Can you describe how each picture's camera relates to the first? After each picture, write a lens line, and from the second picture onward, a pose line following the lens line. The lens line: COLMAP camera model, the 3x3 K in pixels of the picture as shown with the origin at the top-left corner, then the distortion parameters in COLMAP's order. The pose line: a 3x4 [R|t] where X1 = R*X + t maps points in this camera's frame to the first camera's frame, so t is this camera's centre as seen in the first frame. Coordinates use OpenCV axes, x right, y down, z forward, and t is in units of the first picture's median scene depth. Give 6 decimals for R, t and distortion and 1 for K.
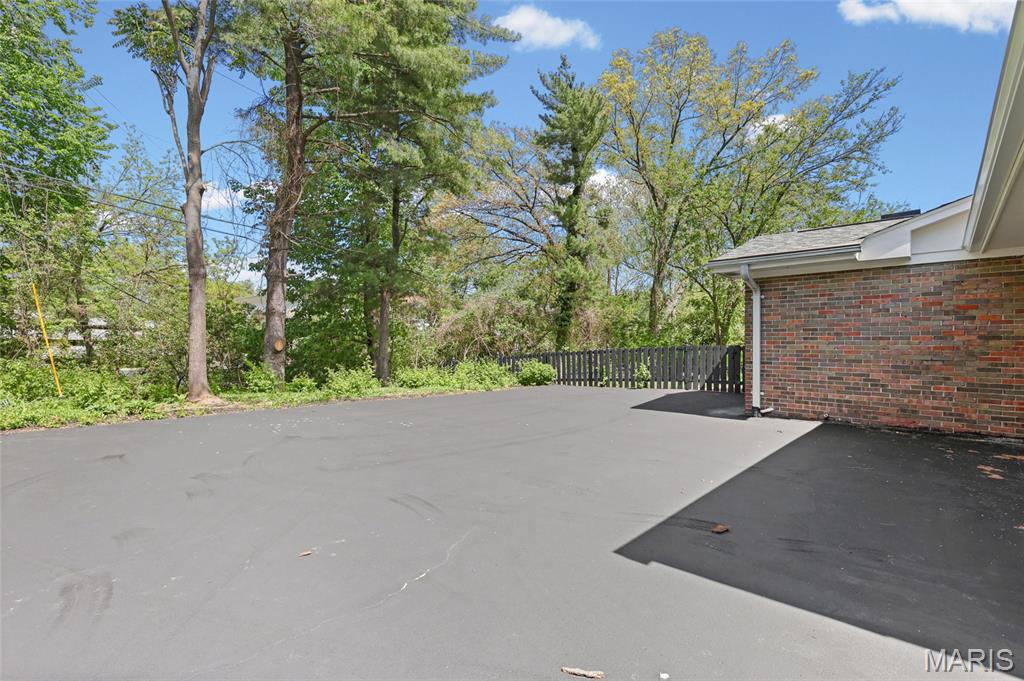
lens RADIAL K [[454.1, 0, 512.9], [0, 454.1, 359.4], [0, 0, 1]] dist [0.005339, 0.000220]
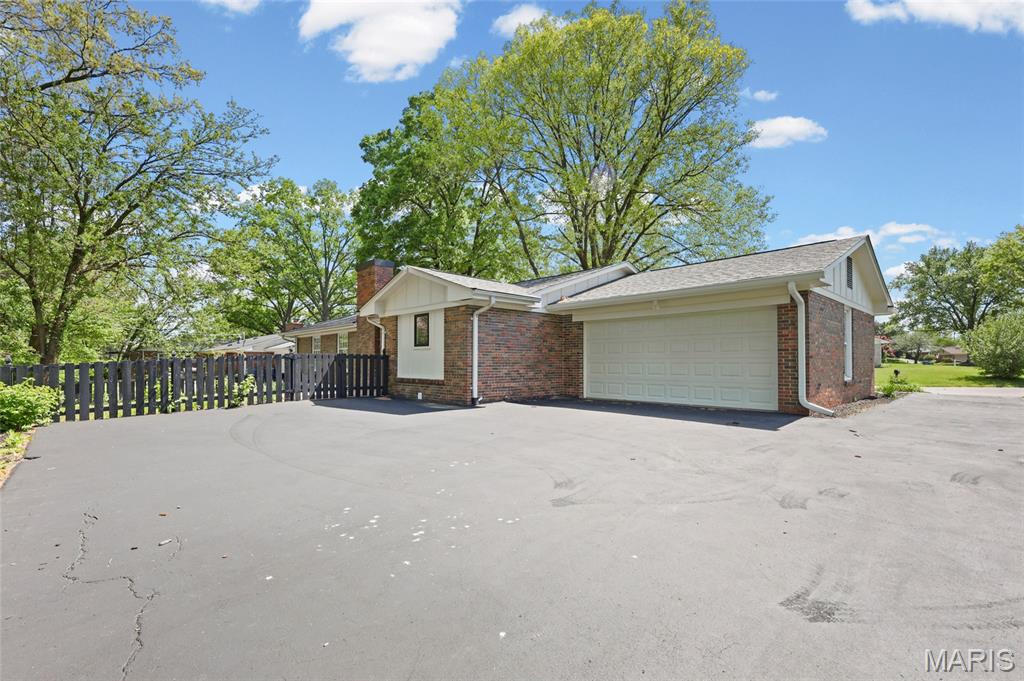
lens RADIAL K [[454.1, 0, 512.9], [0, 454.1, 359.4], [0, 0, 1]] dist [0.005339, 0.000220]
pose [[0.069265, 0.004176, 0.997590, -0.913809], [0.033467, 0.999419, -0.006507, 0.000739], [-0.997037, 0.033837, 0.069085, 0.857095]]
